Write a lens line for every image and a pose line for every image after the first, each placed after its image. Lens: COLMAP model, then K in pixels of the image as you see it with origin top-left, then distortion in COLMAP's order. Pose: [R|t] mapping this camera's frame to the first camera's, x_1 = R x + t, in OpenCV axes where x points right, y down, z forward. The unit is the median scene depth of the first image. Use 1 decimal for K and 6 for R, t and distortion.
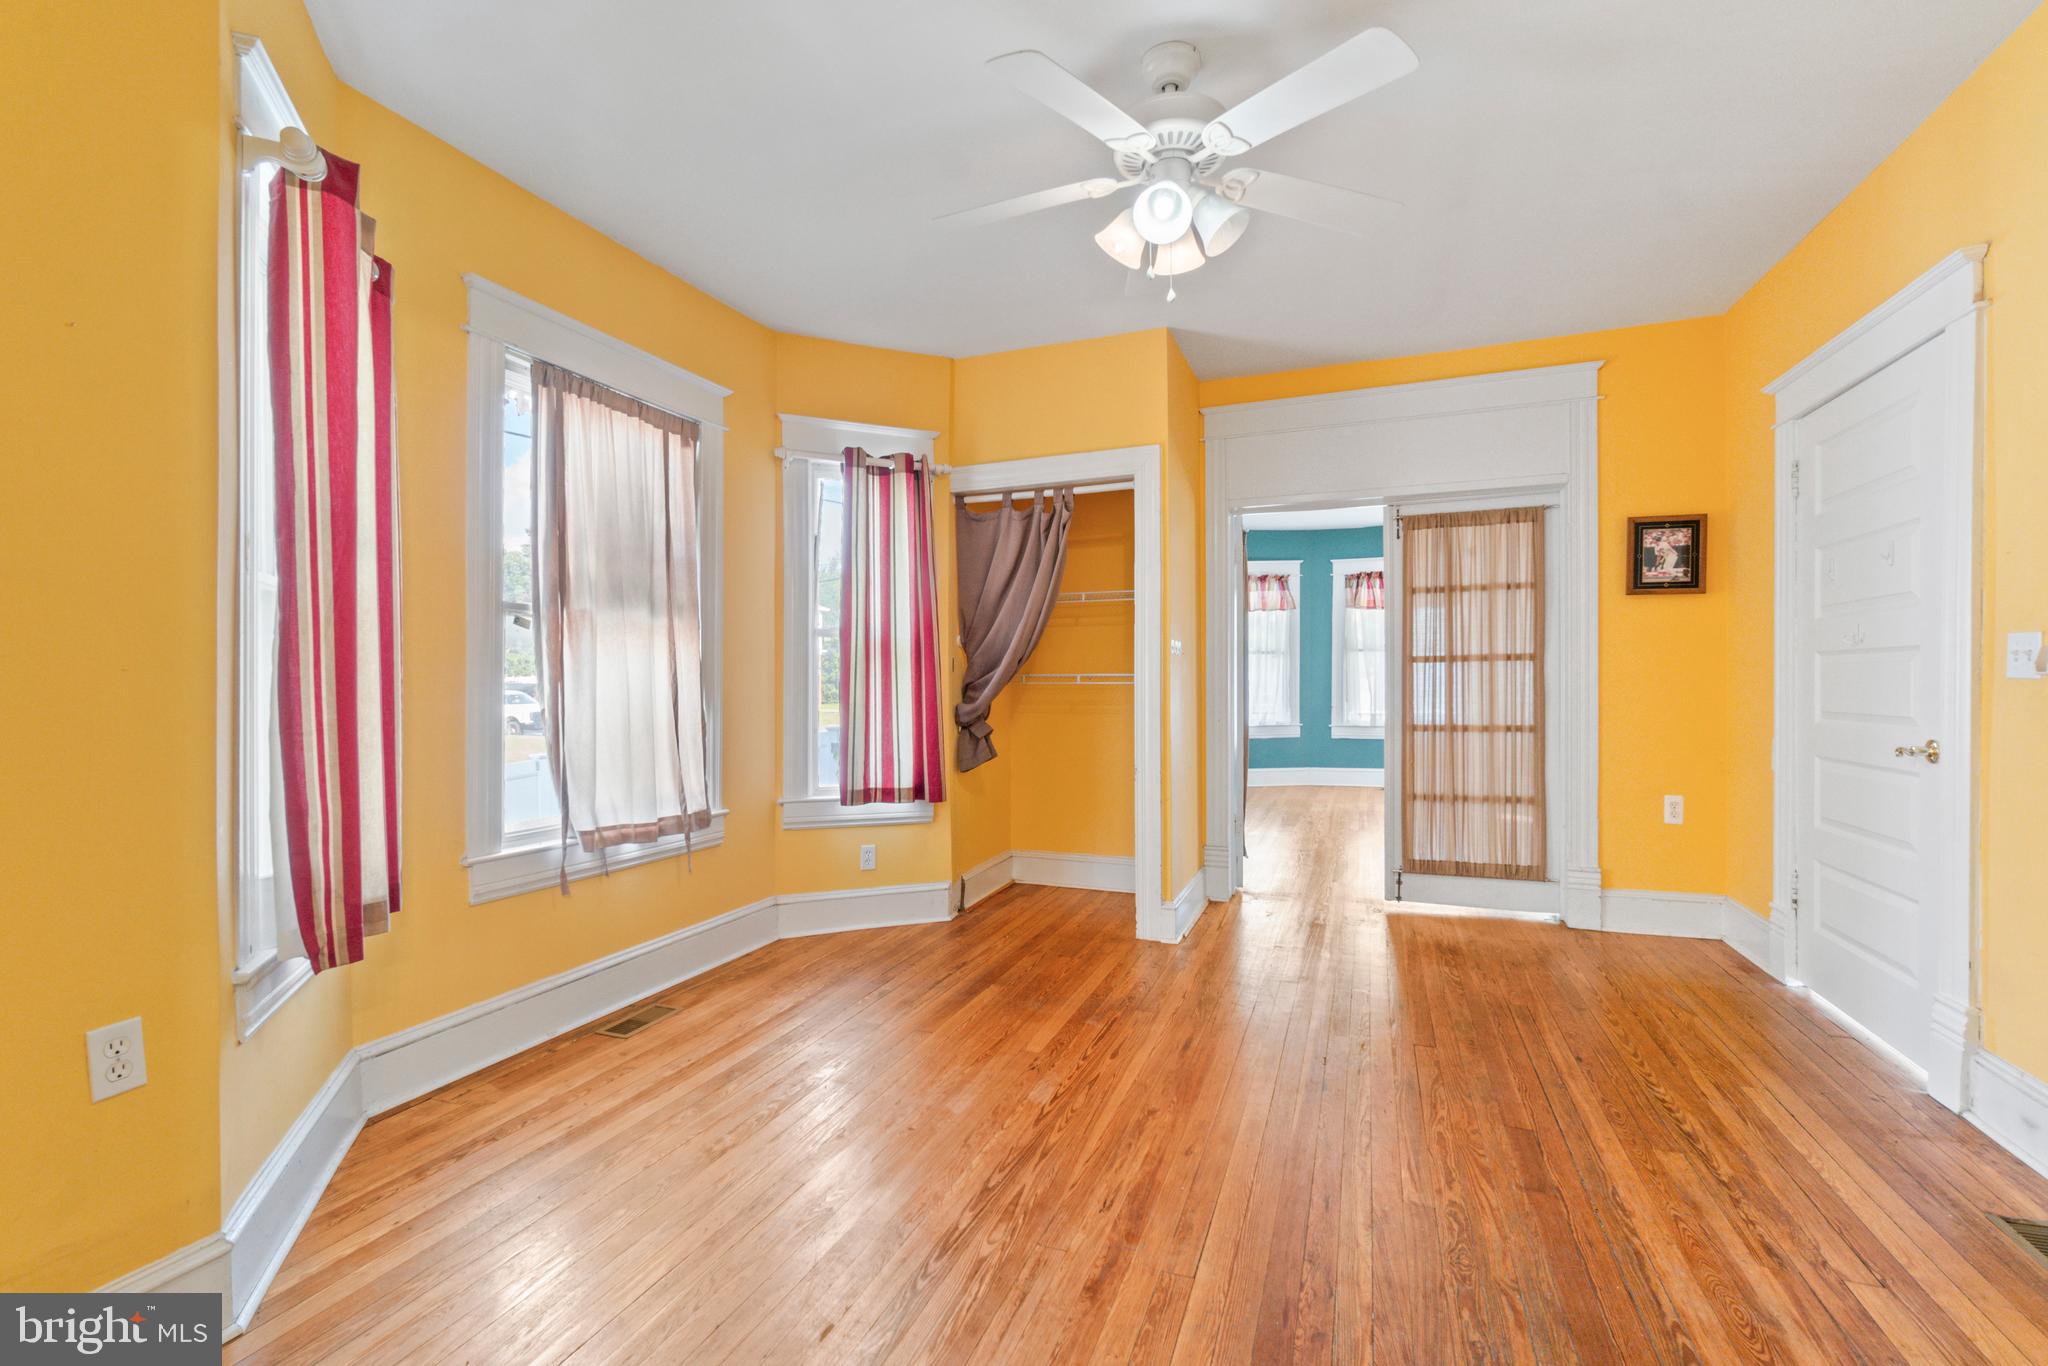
lens RADIAL K [[884.4, 0, 1025.5], [0, 884.4, 688.2], [0, 0, 1]] dist [-0.000386, 0.000055]
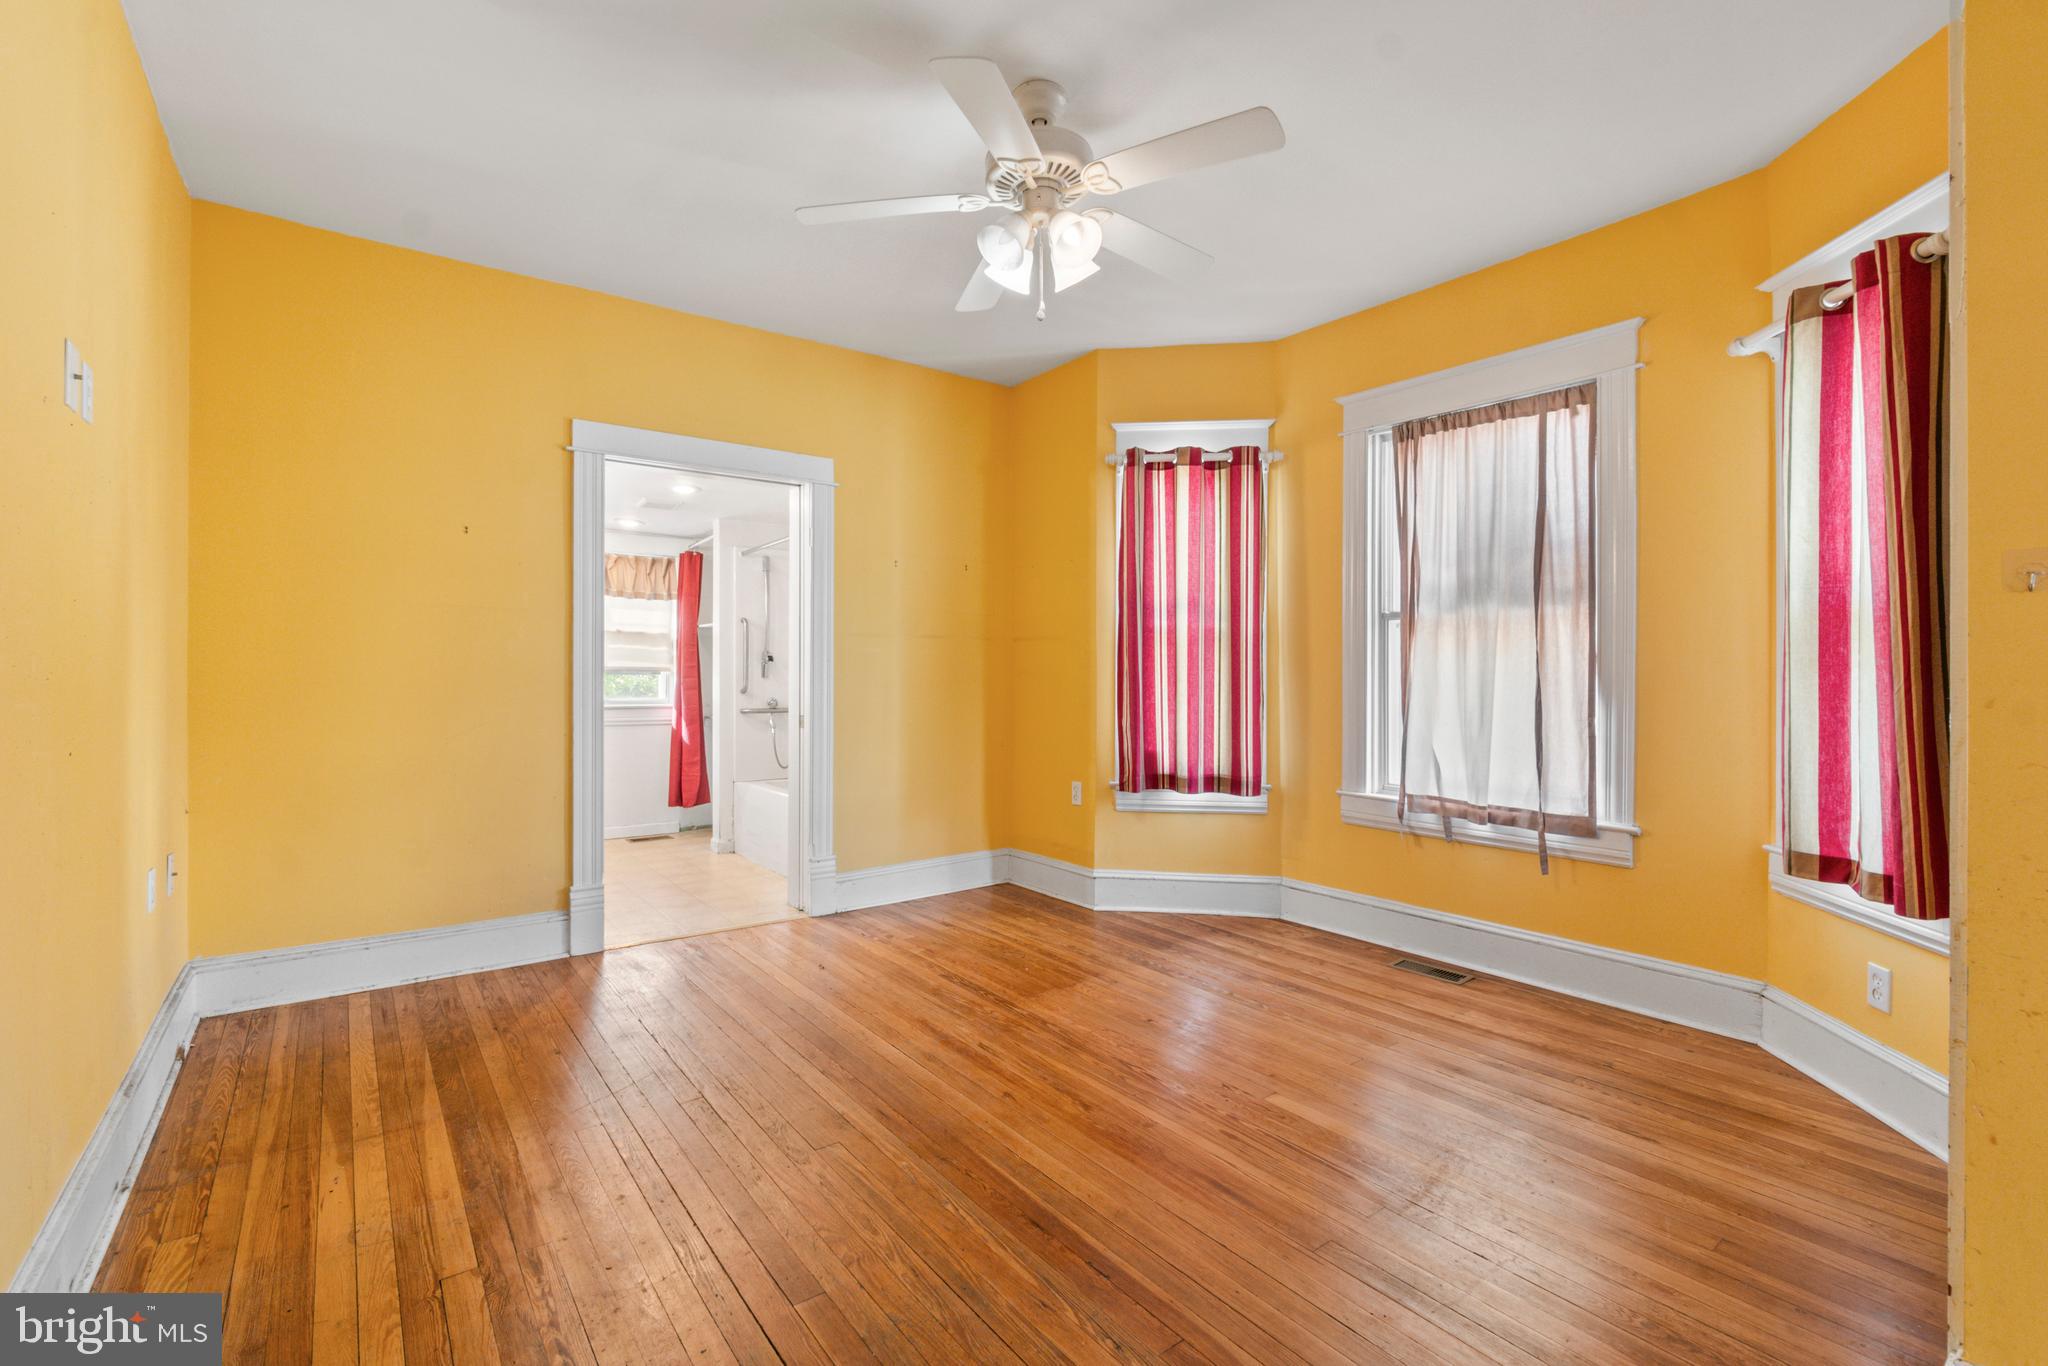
lens RADIAL K [[887.4, 0, 1009.4], [0, 887.4, 673.6], [0, 0, 1]] dist [-0.001782, 0.000044]
pose [[-0.525155, 0.005819, -0.850987, 0.812499], [-0.004907, 0.999939, 0.009866, -0.014096], [0.850993, 0.009357, -0.525094, 1.134794]]
